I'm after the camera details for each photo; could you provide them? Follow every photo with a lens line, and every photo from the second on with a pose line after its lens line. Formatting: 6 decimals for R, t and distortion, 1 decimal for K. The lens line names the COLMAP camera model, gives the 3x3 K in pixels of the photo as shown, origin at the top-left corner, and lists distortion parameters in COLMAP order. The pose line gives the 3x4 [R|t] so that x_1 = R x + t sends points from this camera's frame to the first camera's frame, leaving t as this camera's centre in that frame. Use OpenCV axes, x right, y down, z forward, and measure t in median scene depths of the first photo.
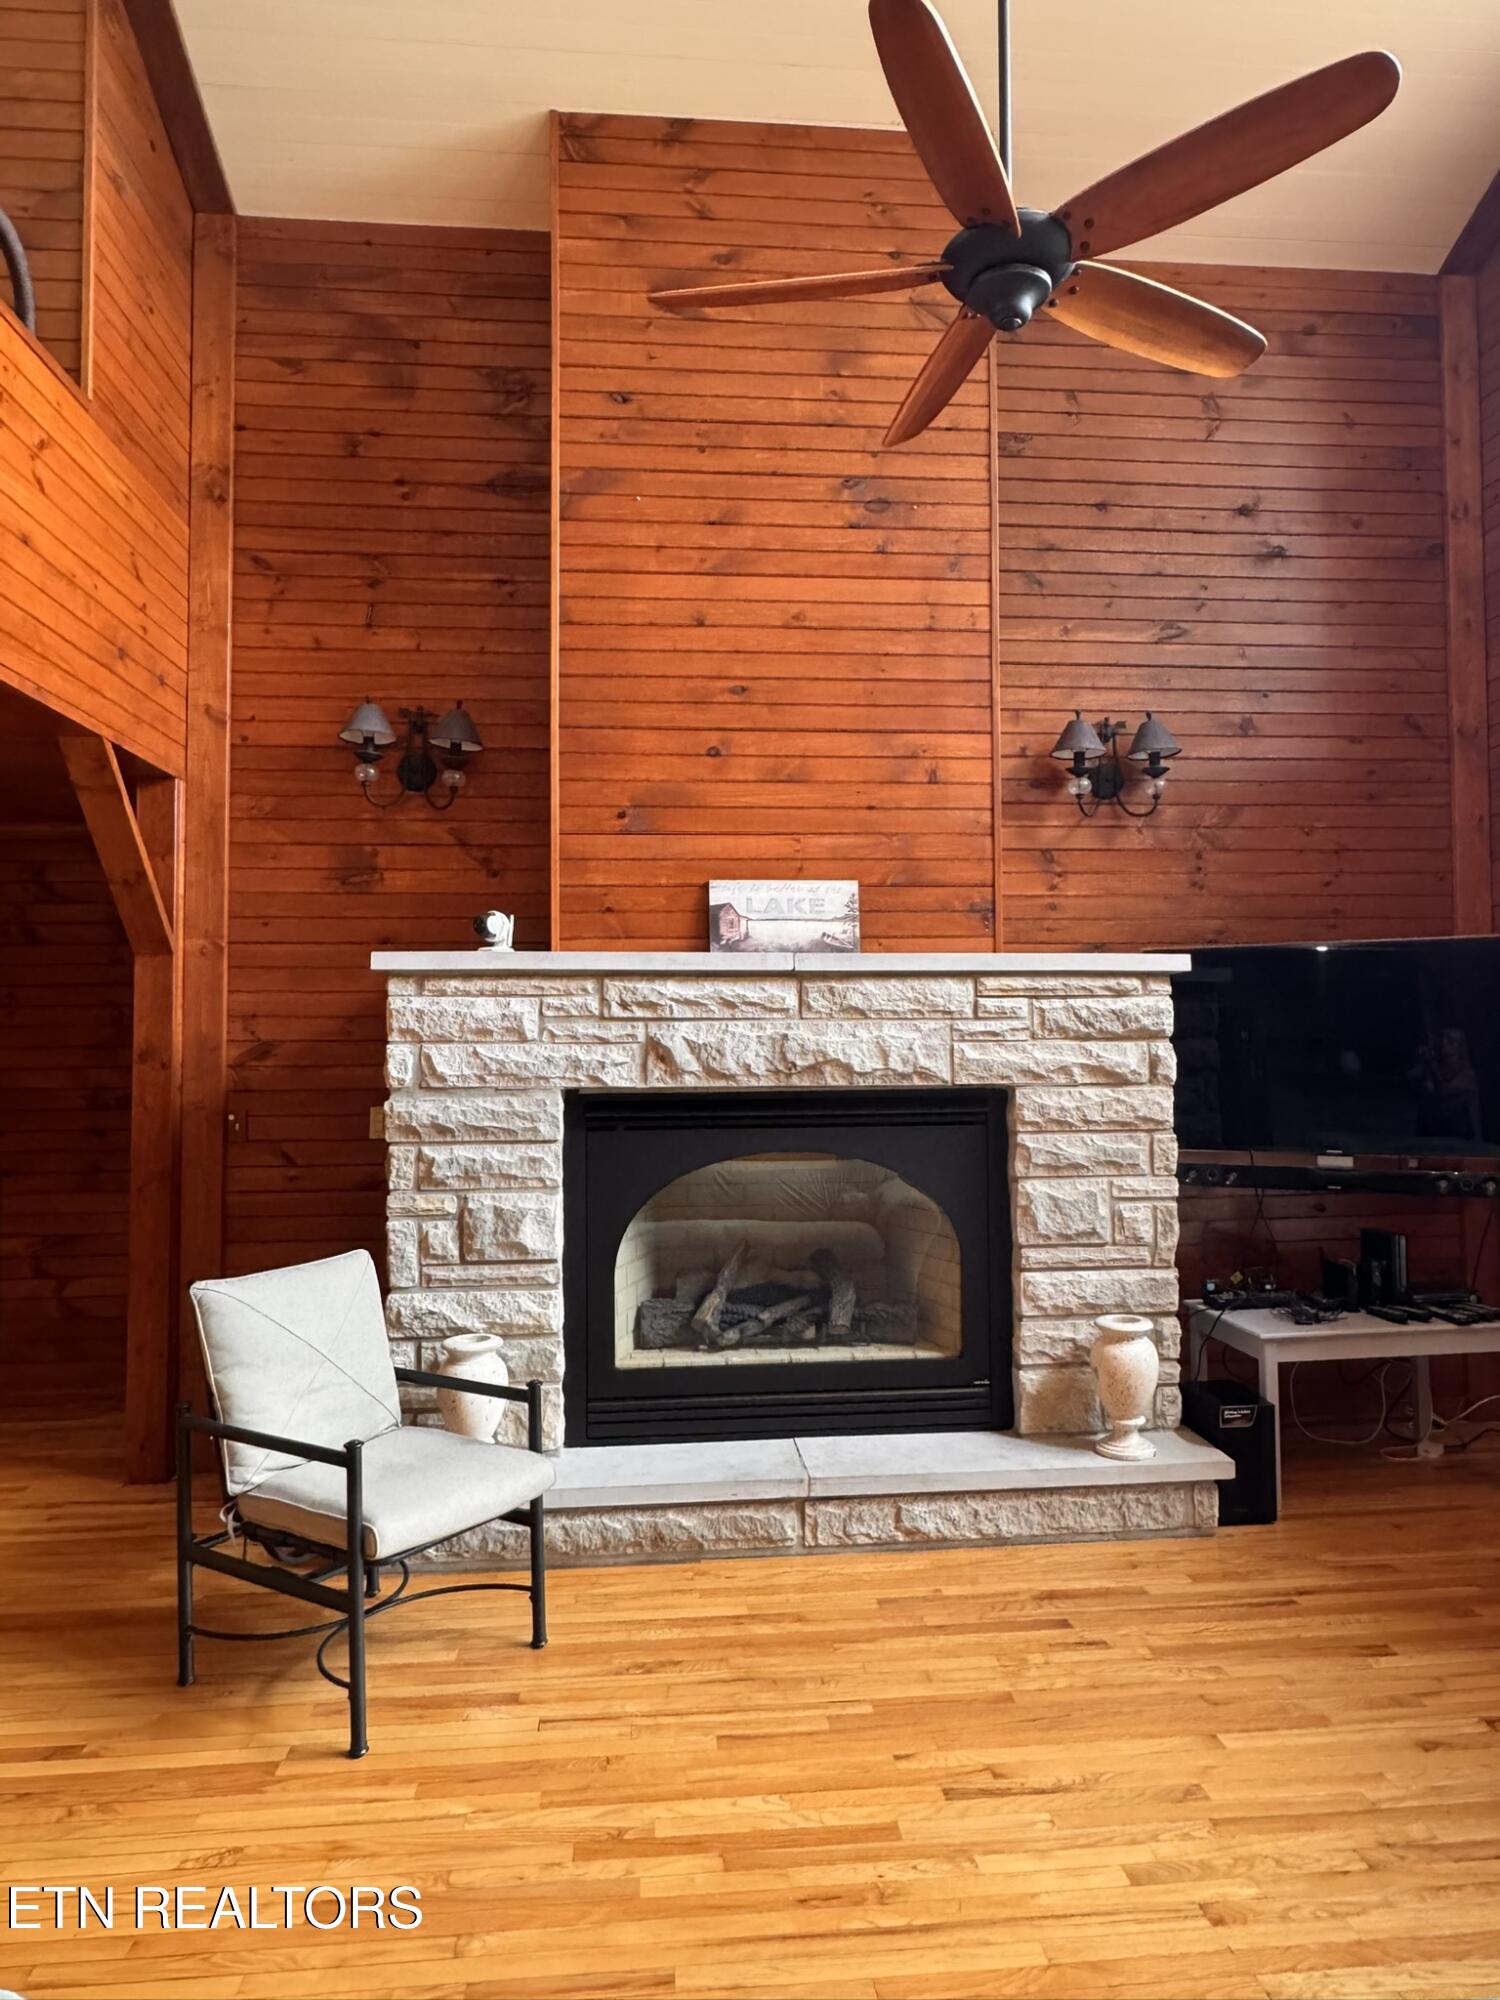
lens RADIAL K [[1315.5, 0, 750.0], [0, 1315.5, 1000.0], [0, 0, 1]] dist [-0.001447, -0.000614]
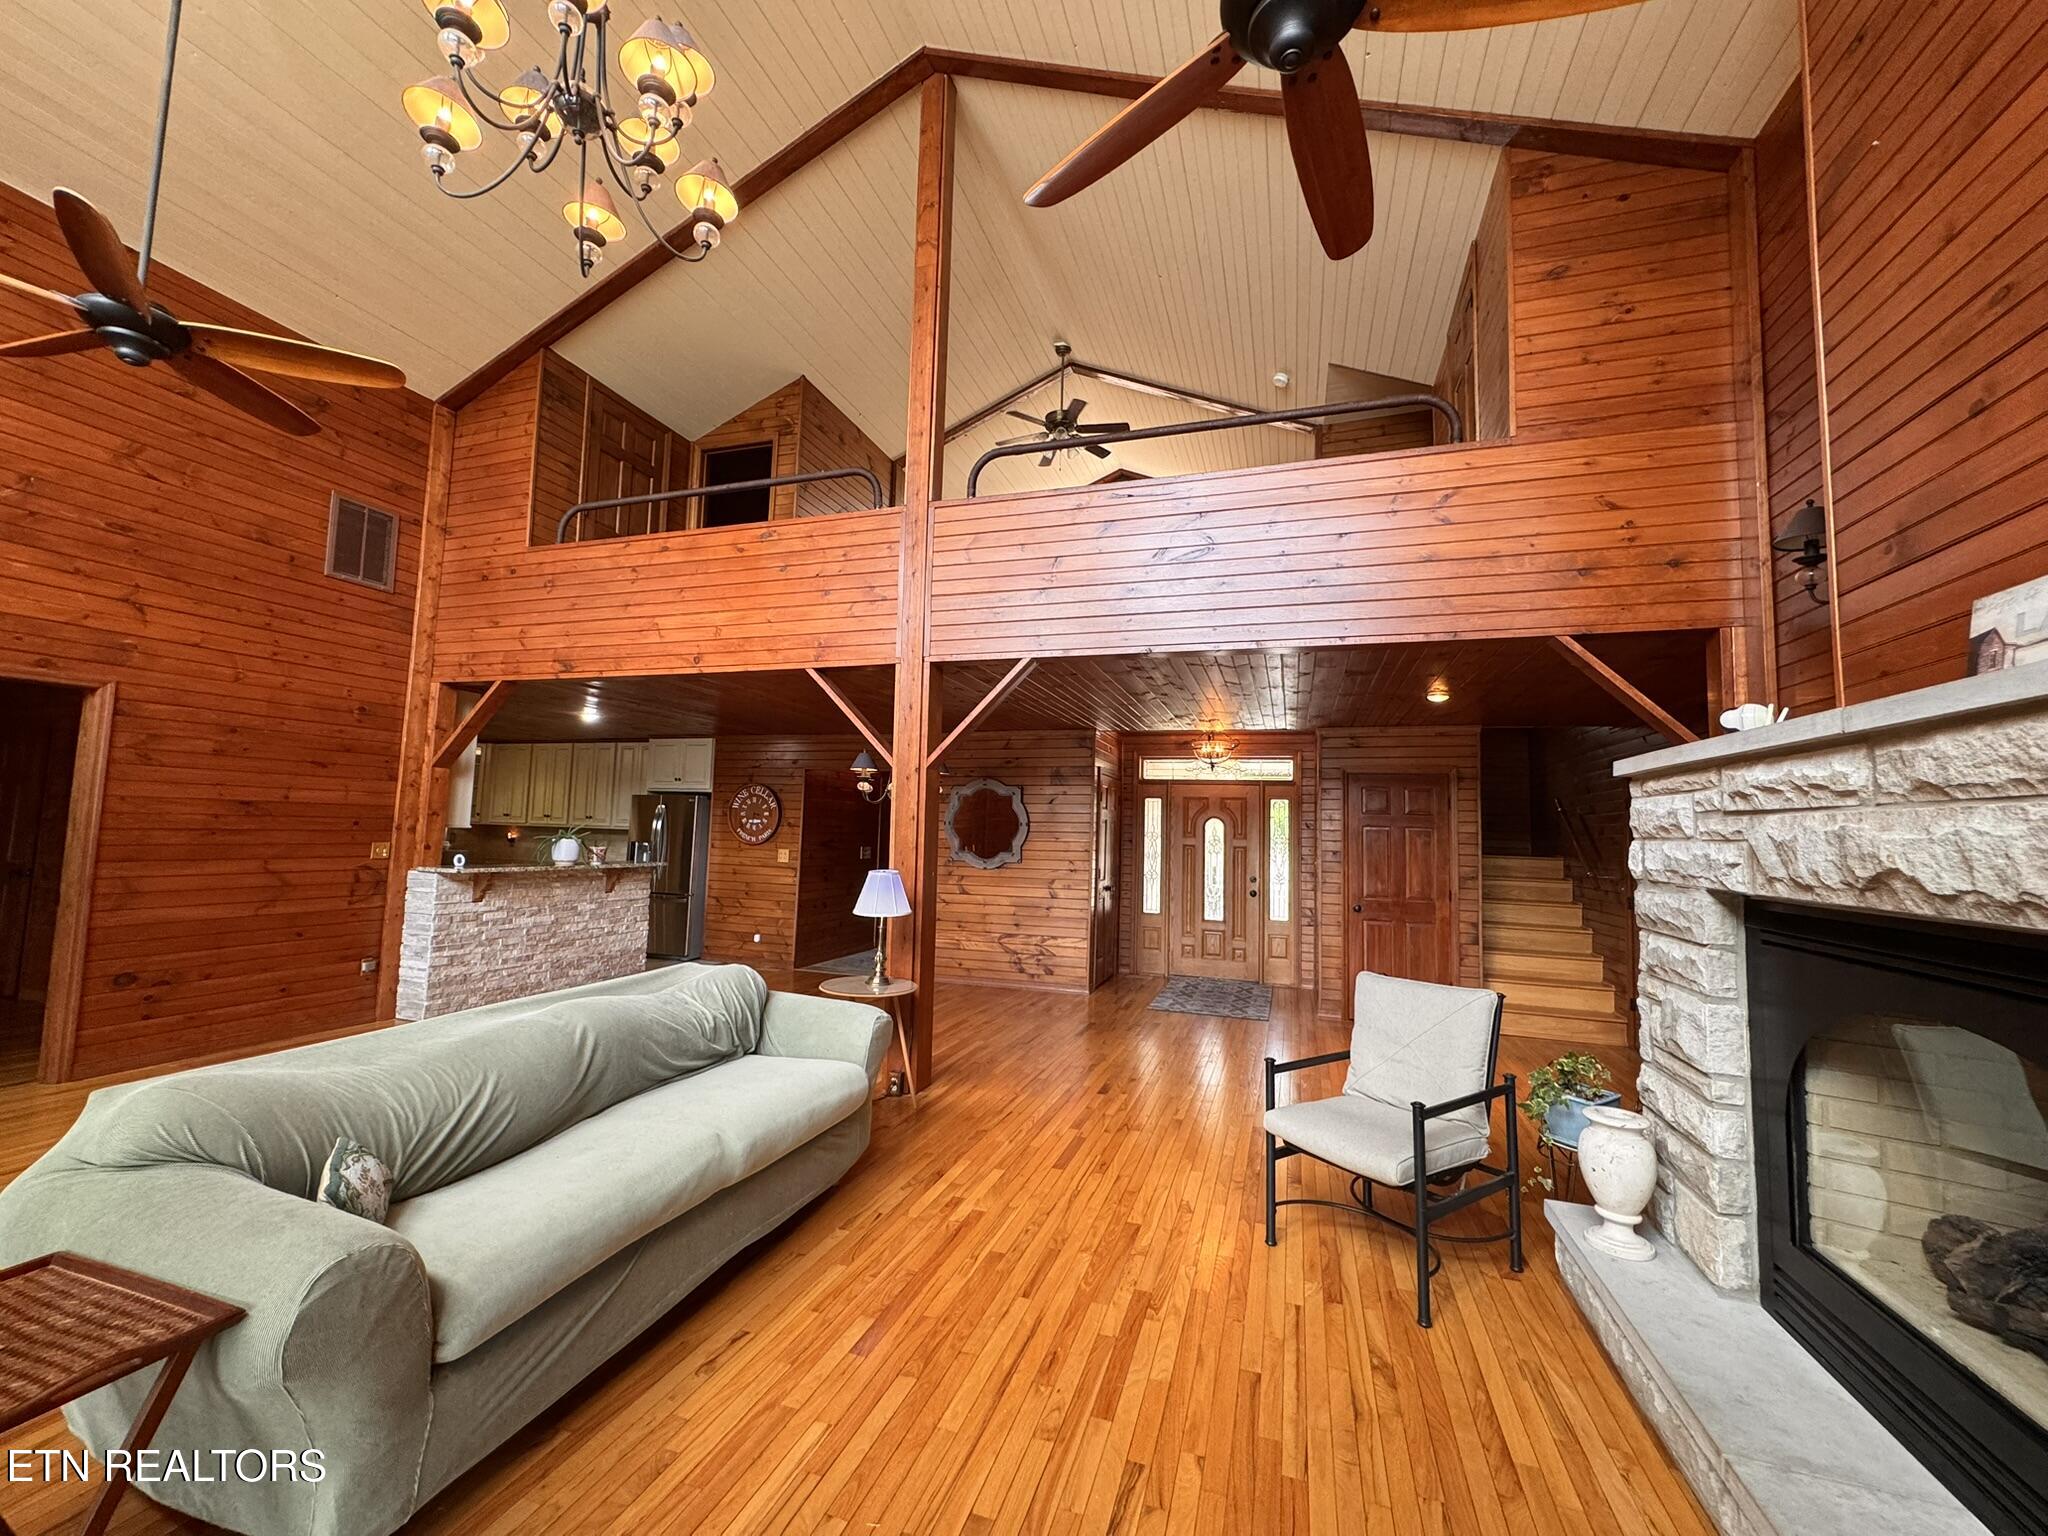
lens RADIAL K [[822.2, 0, 1024.0], [0, 822.2, 768.0], [0, 0, 1]] dist [-0.003184, -0.000072]
pose [[-0.404796, -0.076221, -0.911225, 0.584748], [-0.001472, 0.996573, -0.082706, 0.030397], [0.914406, -0.032138, -0.403521, 0.793089]]
